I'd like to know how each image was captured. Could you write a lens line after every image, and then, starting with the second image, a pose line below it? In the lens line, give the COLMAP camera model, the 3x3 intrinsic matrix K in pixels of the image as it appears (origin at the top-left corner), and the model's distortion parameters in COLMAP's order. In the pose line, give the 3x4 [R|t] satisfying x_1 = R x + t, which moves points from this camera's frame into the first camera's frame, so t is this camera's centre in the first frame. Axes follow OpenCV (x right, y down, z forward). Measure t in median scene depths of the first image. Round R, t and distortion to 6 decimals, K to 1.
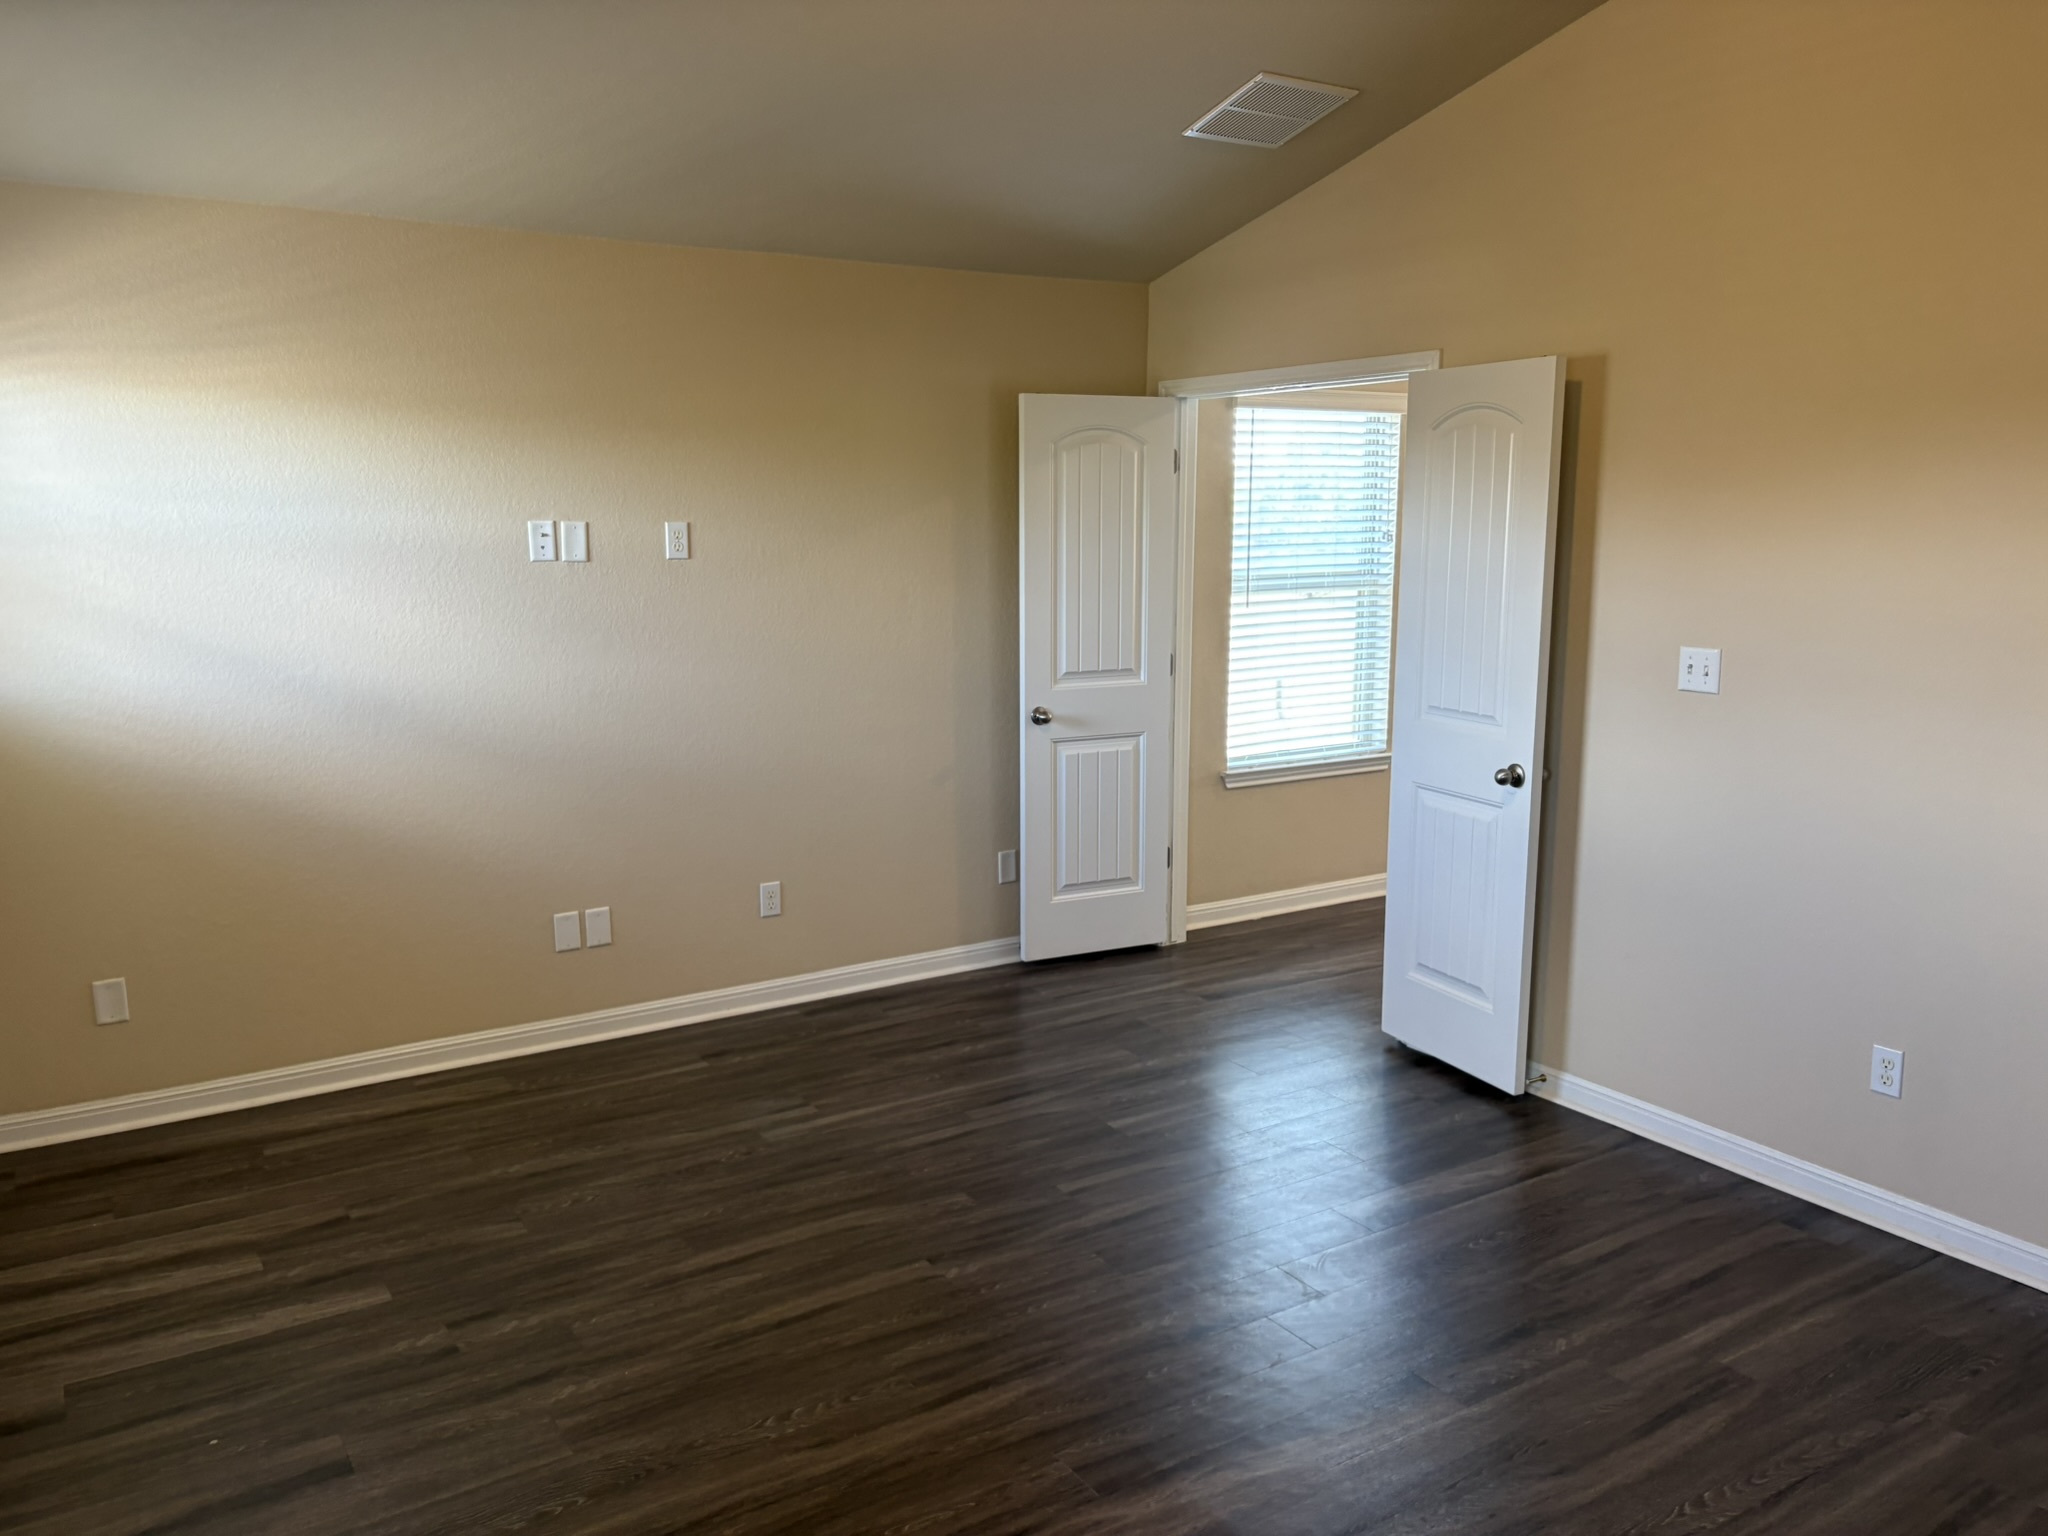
lens RADIAL K [[1580.3, 0, 1020.1], [0, 1580.3, 766.5], [0, 0, 1]] dist [0.056765, -0.053221]
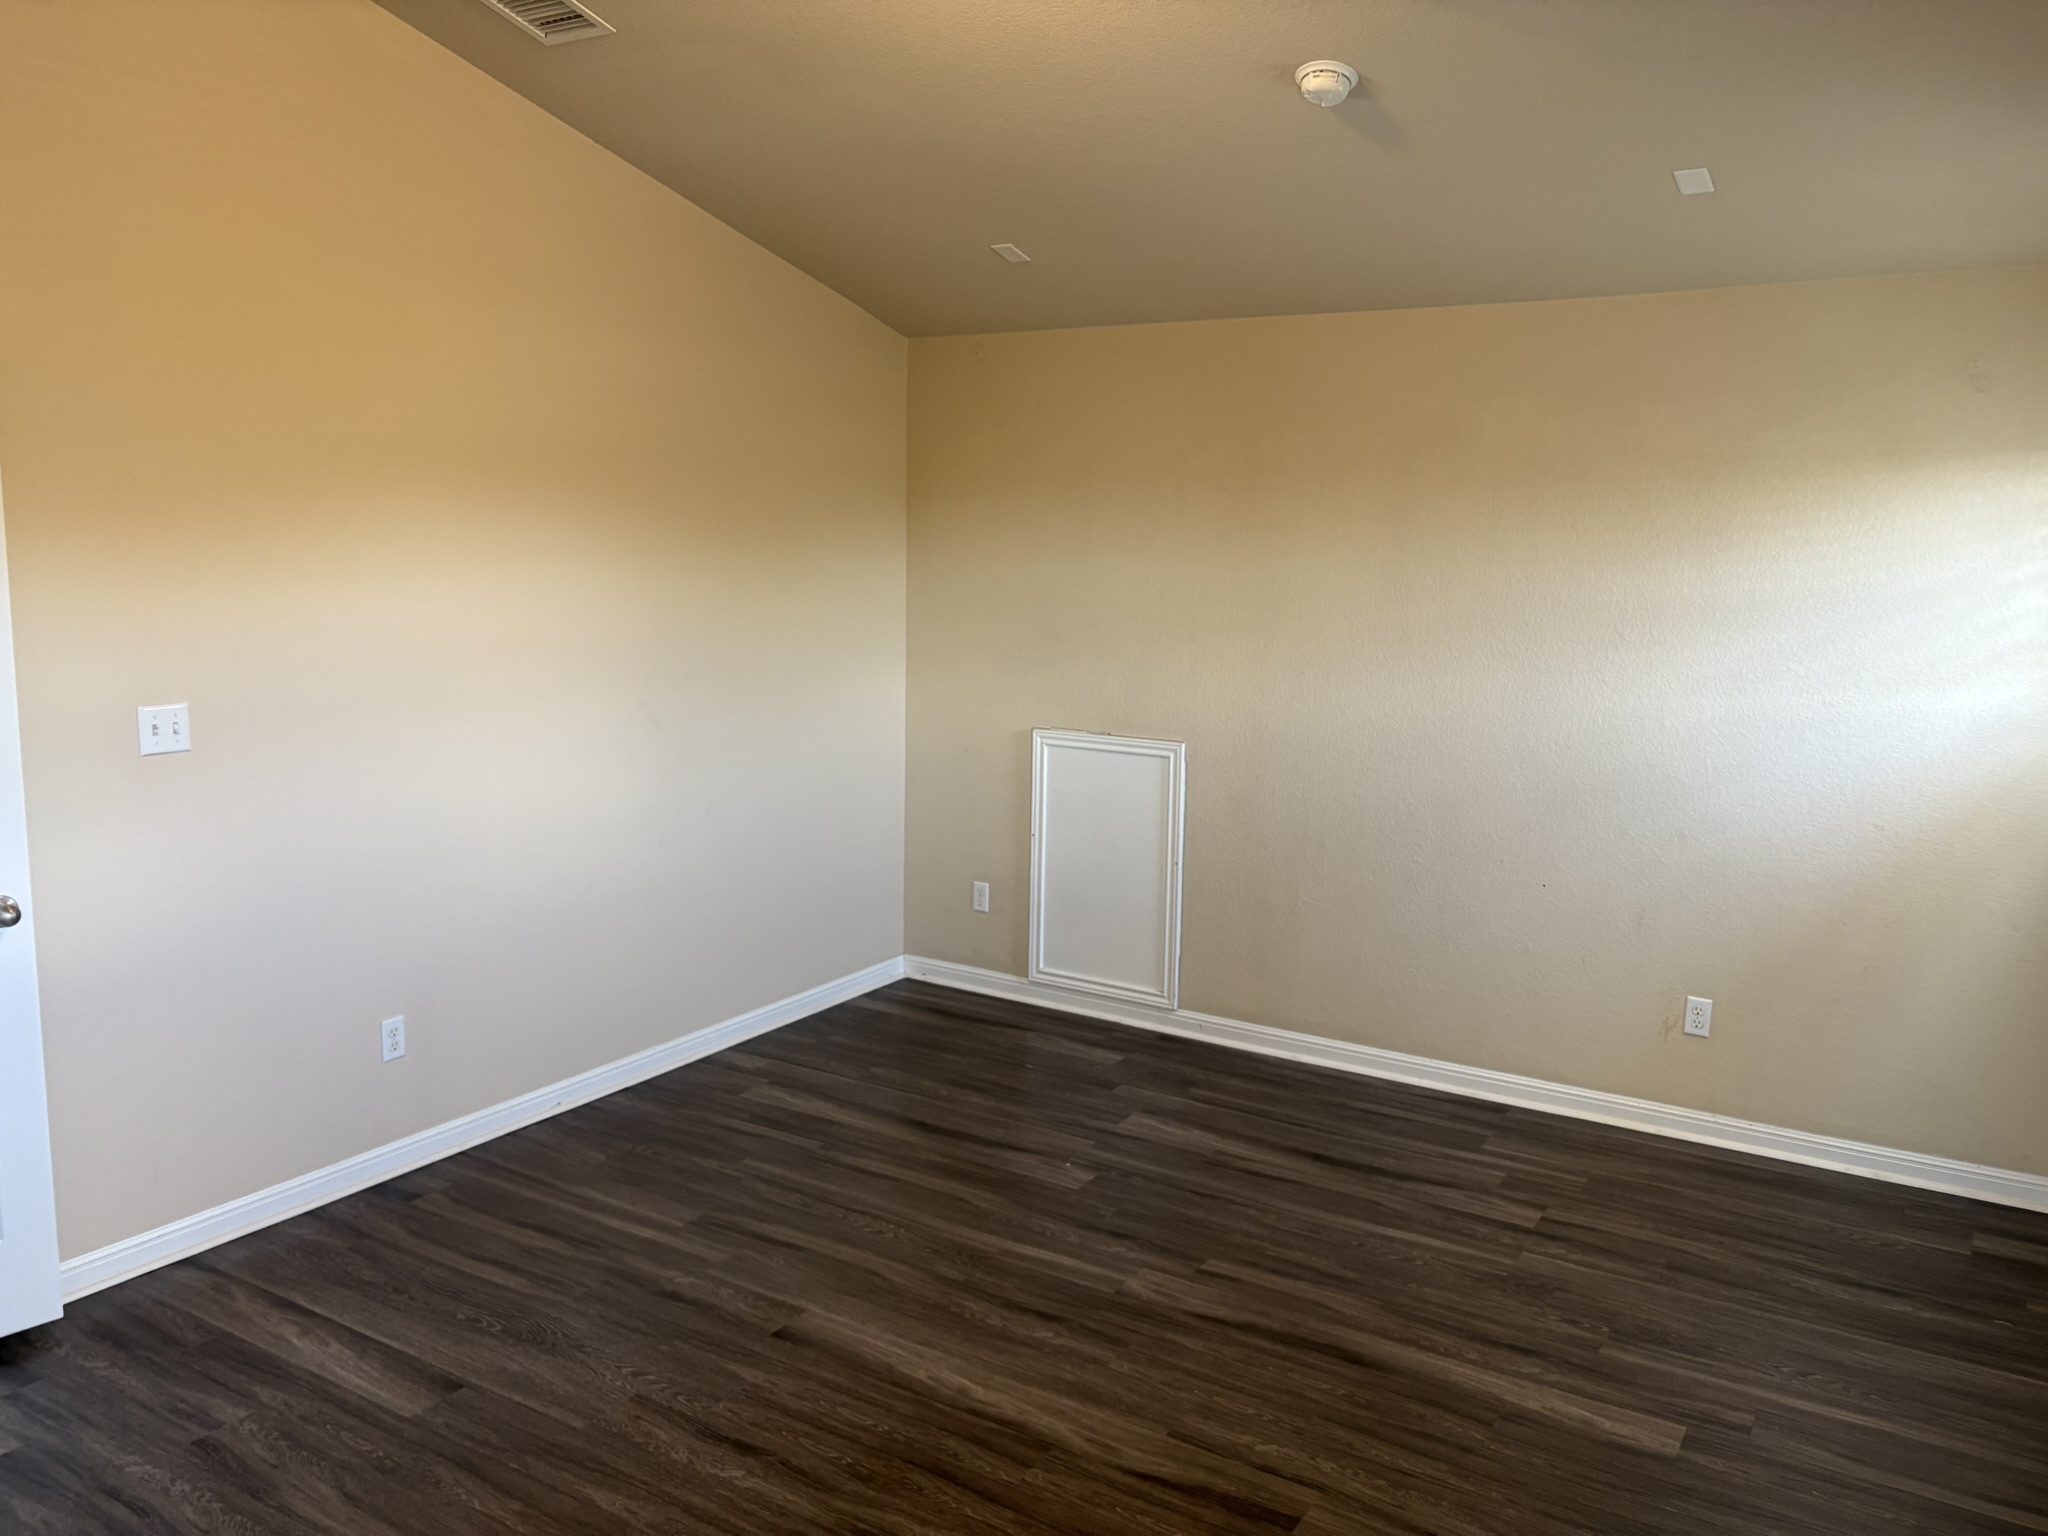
lens RADIAL K [[1580.3, 0, 1032.1], [0, 1580.3, 757.6], [0, 0, 1]] dist [0.056765, -0.053221]
pose [[-0.425839, -0.136508, 0.894442, -0.664143], [0.132309, 0.968532, 0.210807, -0.189951], [-0.895073, 0.208113, -0.394378, 1.023521]]
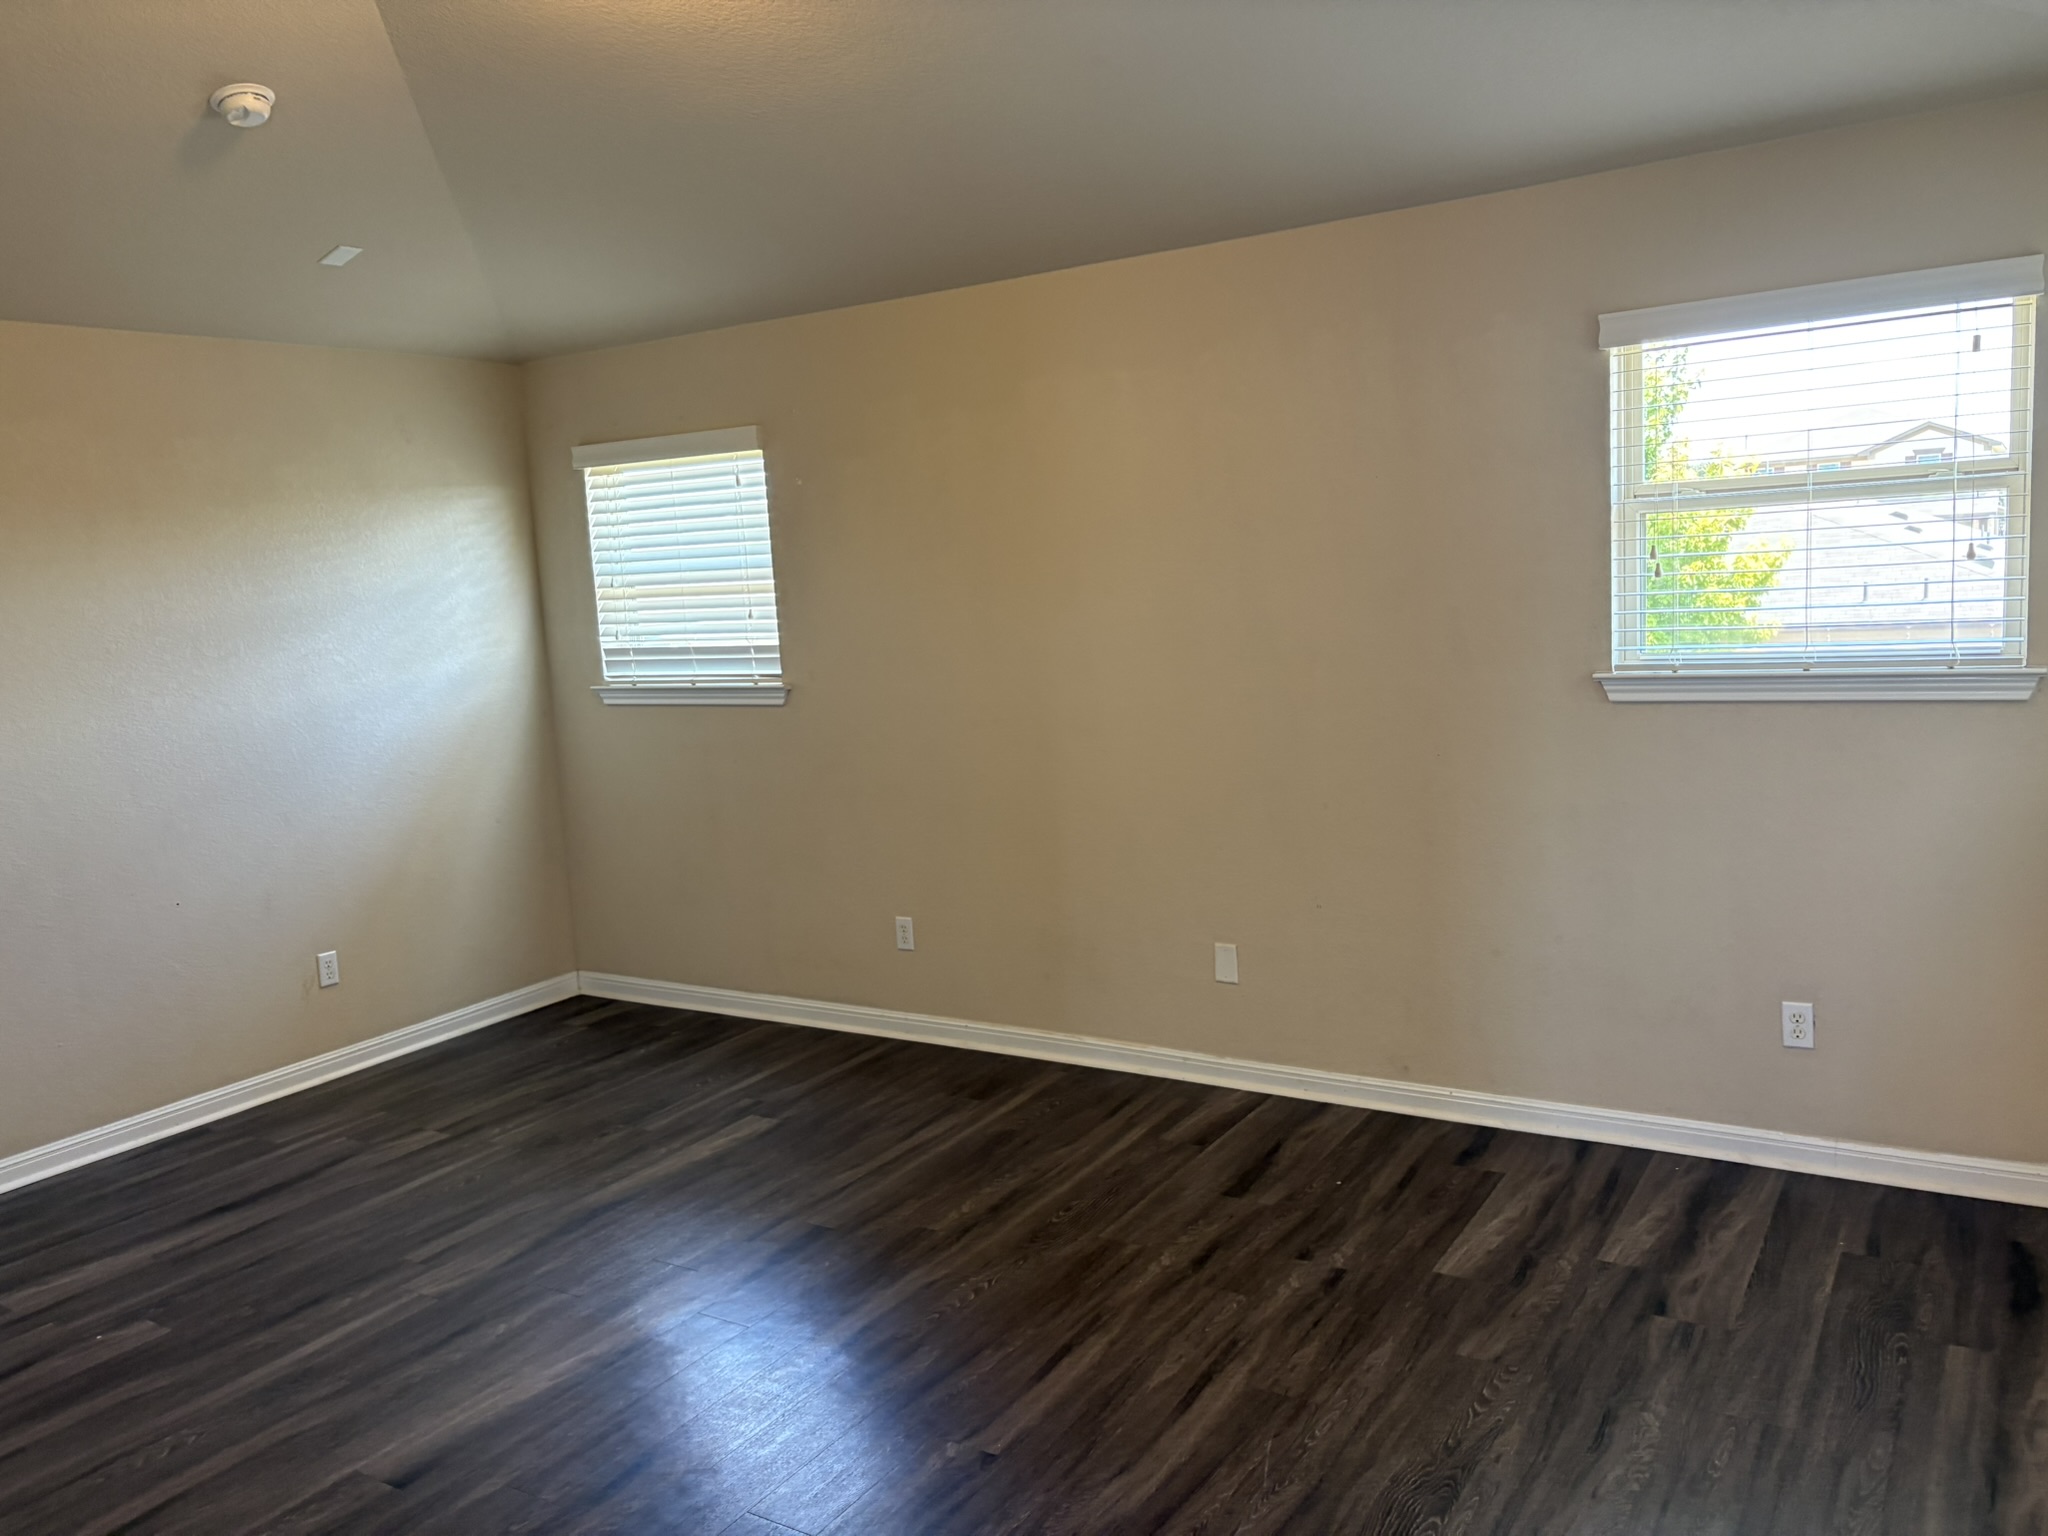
lens RADIAL K [[1580.3, 0, 1022.5], [0, 1580.3, 782.8], [0, 0, 1]] dist [0.056765, -0.053221]
pose [[-0.906600, 0.113241, -0.406512, 0.215541], [-0.008803, 0.958037, 0.286511, -0.244967], [0.421899, 0.263329, -0.867559, 1.595080]]
